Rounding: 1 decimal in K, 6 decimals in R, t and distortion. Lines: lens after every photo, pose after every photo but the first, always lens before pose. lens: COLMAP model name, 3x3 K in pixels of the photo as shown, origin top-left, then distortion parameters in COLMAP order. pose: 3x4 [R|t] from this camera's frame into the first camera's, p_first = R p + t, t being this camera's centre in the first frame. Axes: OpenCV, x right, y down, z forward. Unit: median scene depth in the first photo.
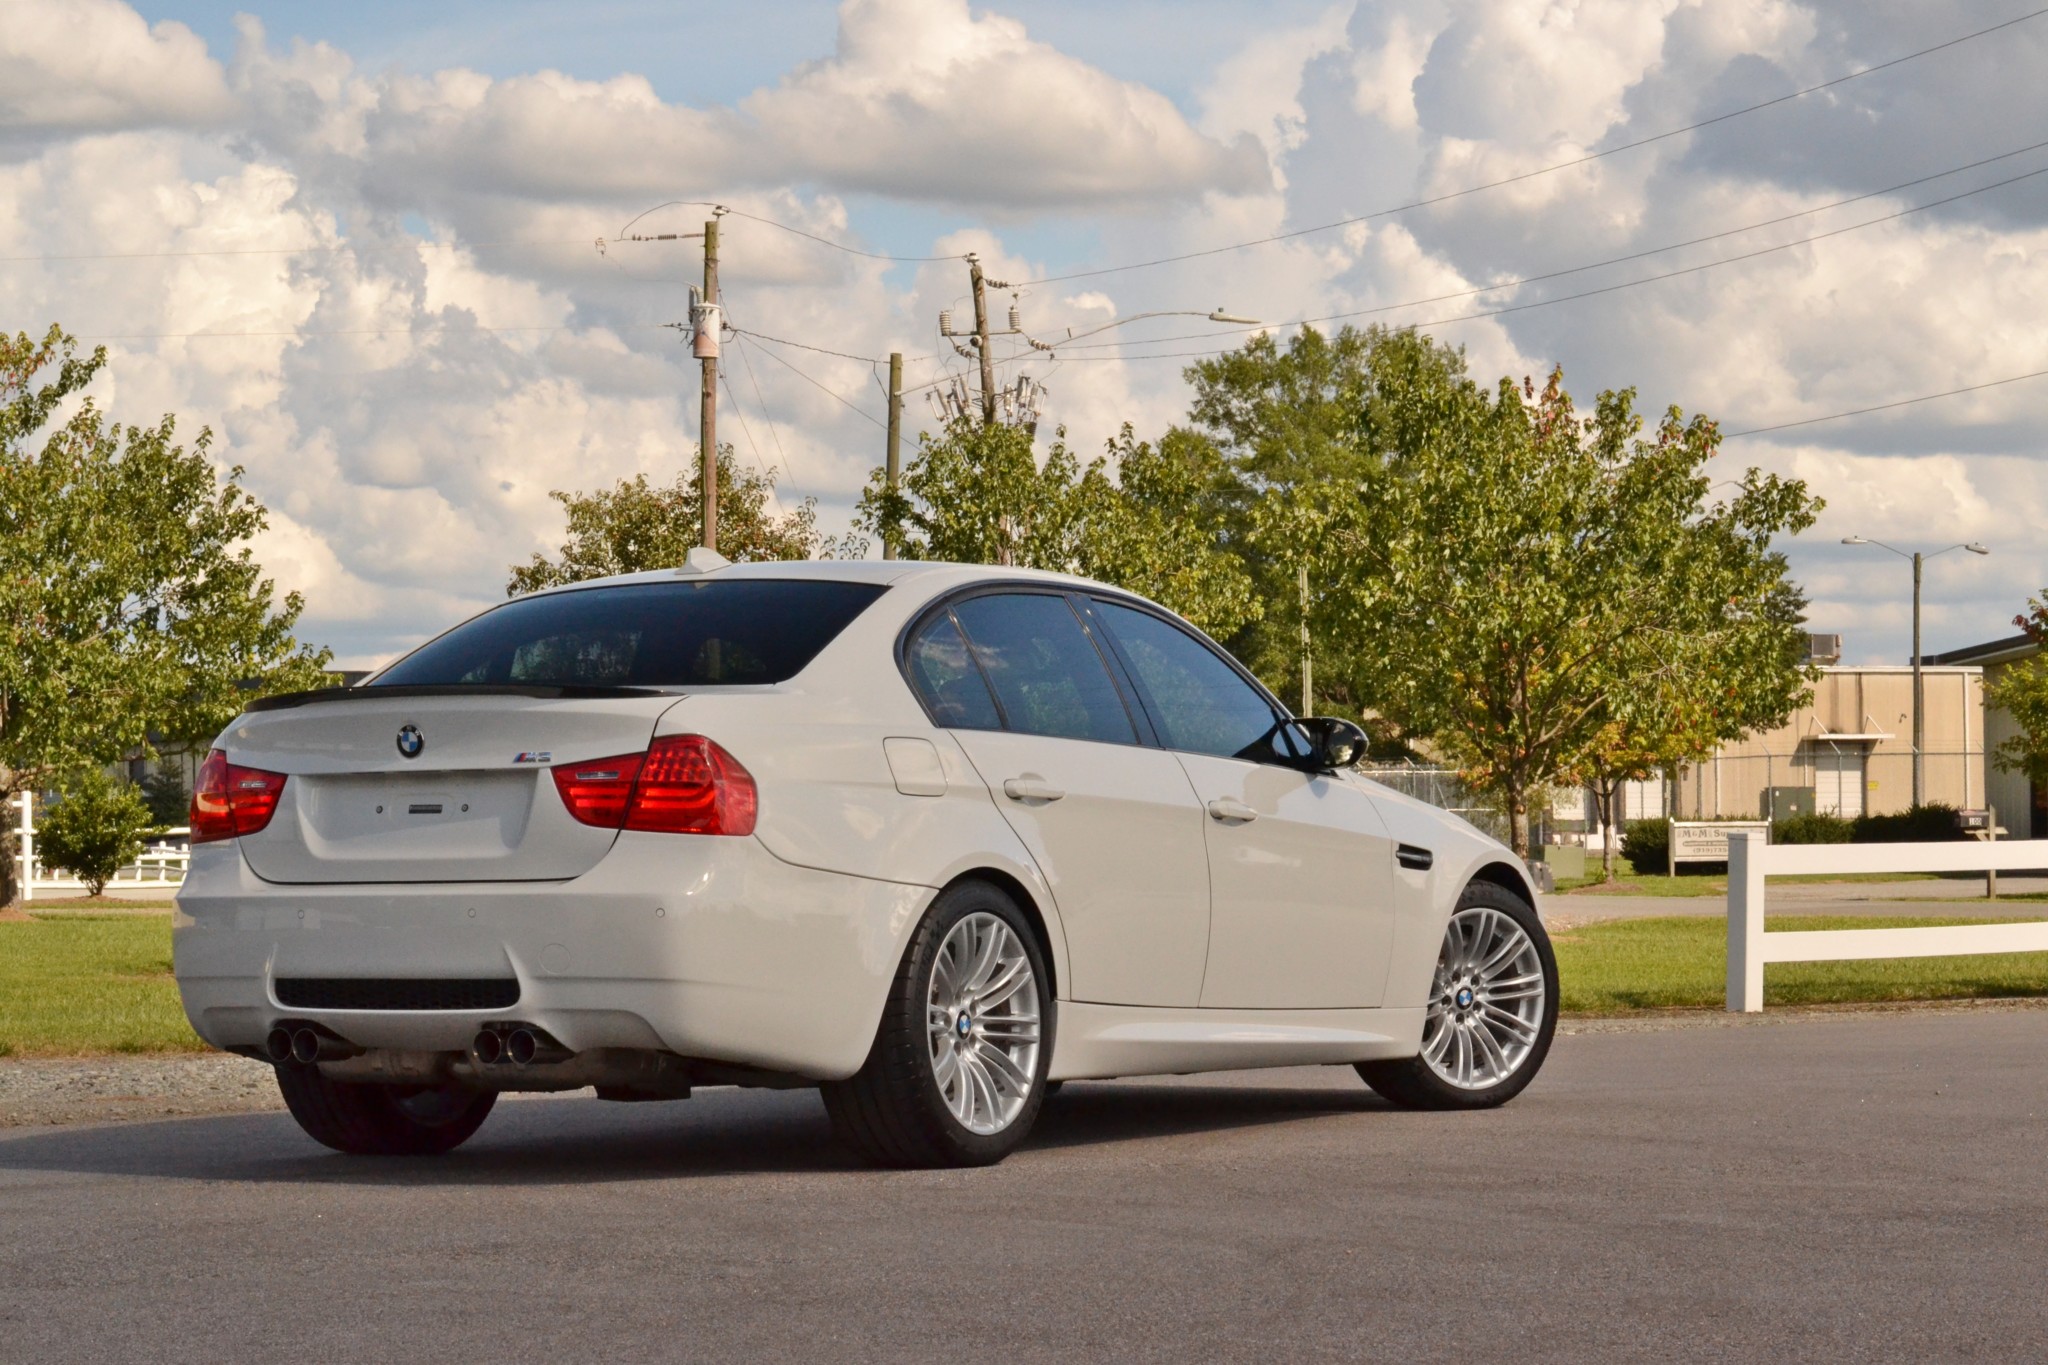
lens RADIAL K [[4664.9, 0, 1024.0], [0, 4664.9, 682.5], [0, 0, 1]] dist [-0.105464, 0.026585]
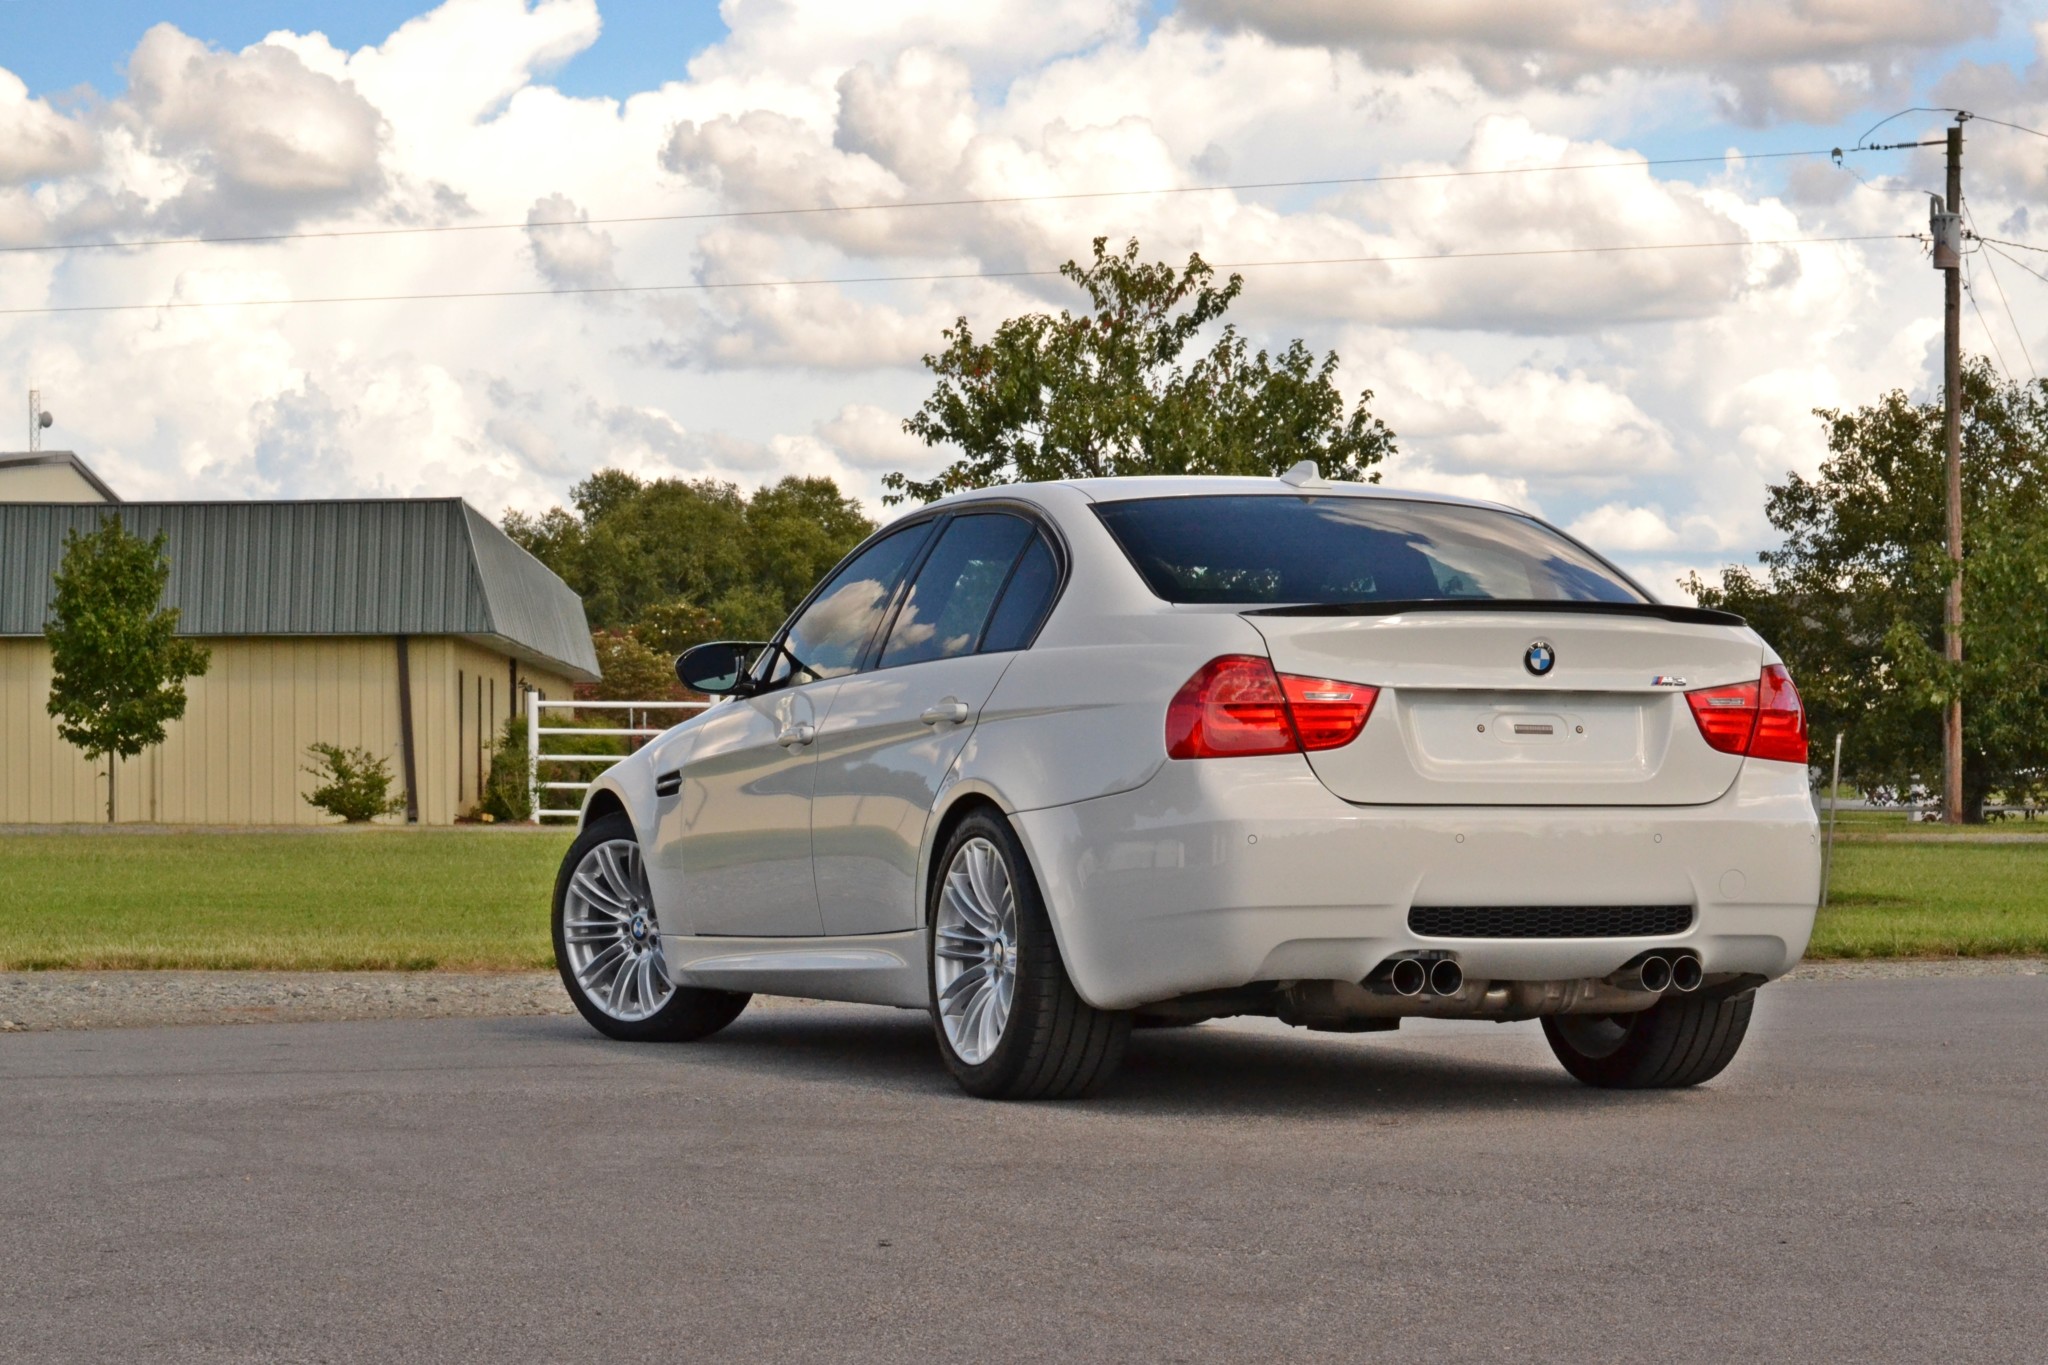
lens RADIAL K [[4692.8, 0, 1024.0], [0, 4692.8, 682.5], [0, 0, 1]] dist [-0.052859, -0.716271]
pose [[0.941920, -0.001762, -0.335832, 0.100433], [0.007290, 0.999858, 0.015200, 0.000550], [0.335758, -0.016765, 0.941799, 0.021999]]
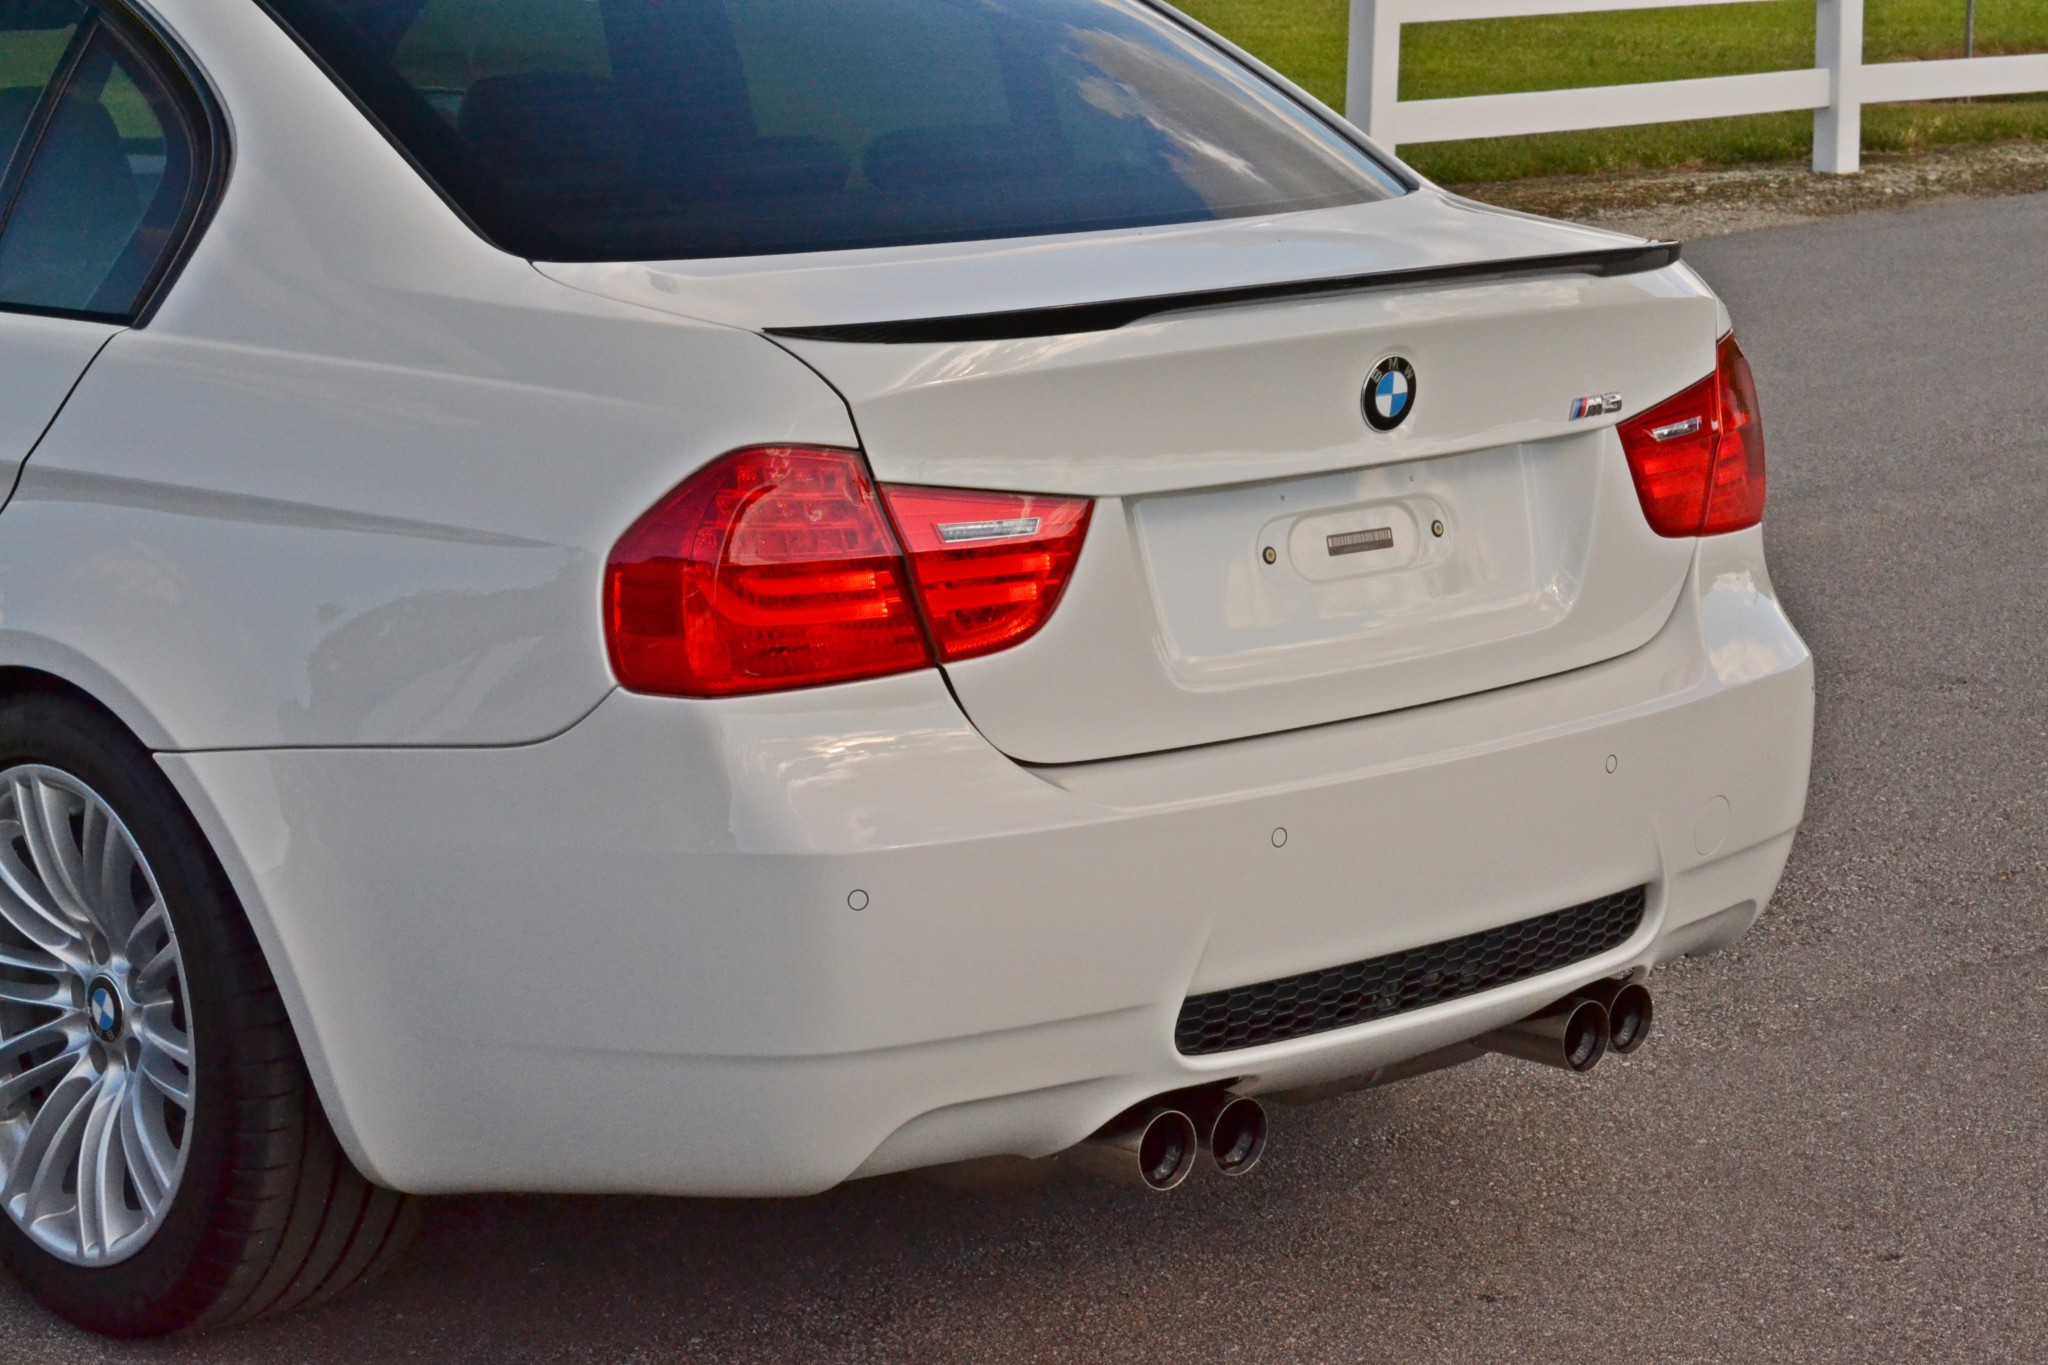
lens RADIAL K [[4586.2, 0, 1024.0], [0, 4586.2, 682.5], [0, 0, 1]] dist [-0.126040, 0.150039]
pose [[0.999631, 0.003259, 0.026982, 0.040007], [-0.009622, 0.970923, 0.239198, -0.013910], [-0.025417, -0.239369, 0.970596, 0.140531]]
